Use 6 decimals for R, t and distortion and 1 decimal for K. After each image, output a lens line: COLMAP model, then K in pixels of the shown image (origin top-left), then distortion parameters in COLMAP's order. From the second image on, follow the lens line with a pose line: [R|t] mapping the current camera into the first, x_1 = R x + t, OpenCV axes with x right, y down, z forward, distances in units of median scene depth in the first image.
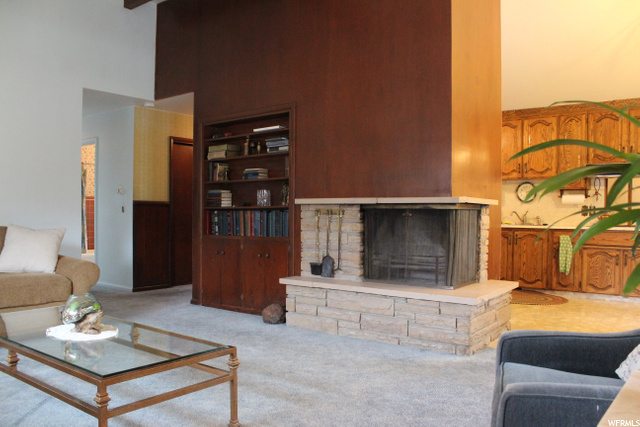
lens RADIAL K [[526.5, 0, 319.7], [0, 526.5, 227.2], [0, 0, 1]] dist [-0.178410, 0.160632]
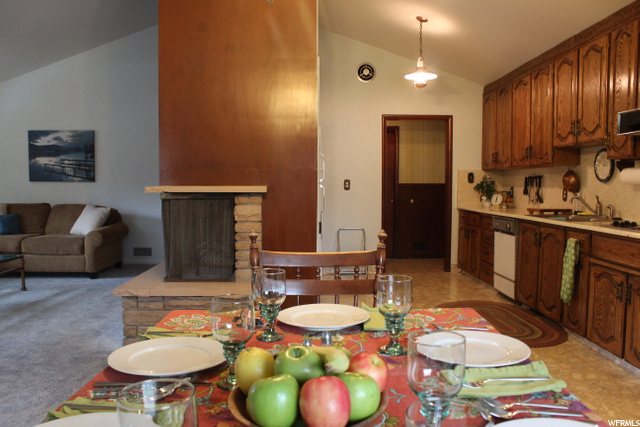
lens RADIAL K [[526.5, 0, 319.7], [0, 526.5, 227.2], [0, 0, 1]] dist [-0.178410, 0.160632]
pose [[0.623030, 0.053832, -0.780343, 0.744053], [-0.014091, 0.998240, 0.057613, -0.026507], [0.782071, -0.024899, 0.622692, 0.393103]]
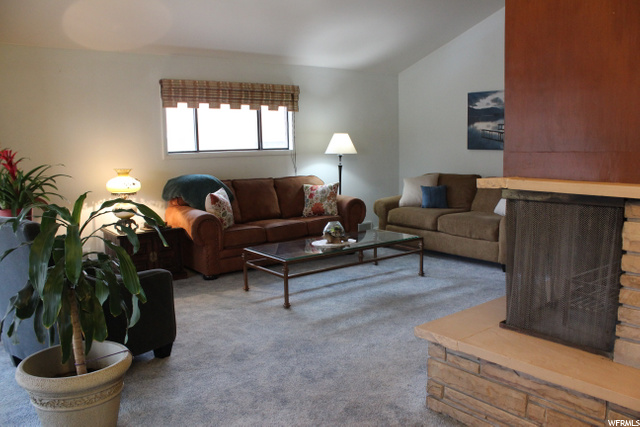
lens RADIAL K [[526.5, 0, 319.7], [0, 526.5, 227.2], [0, 0, 1]] dist [-0.178410, 0.160632]
pose [[-0.272016, 0.144309, -0.951411, 0.553456], [-0.006872, 0.988375, 0.151880, -0.056559], [0.962268, 0.047852, -0.267862, 0.595371]]
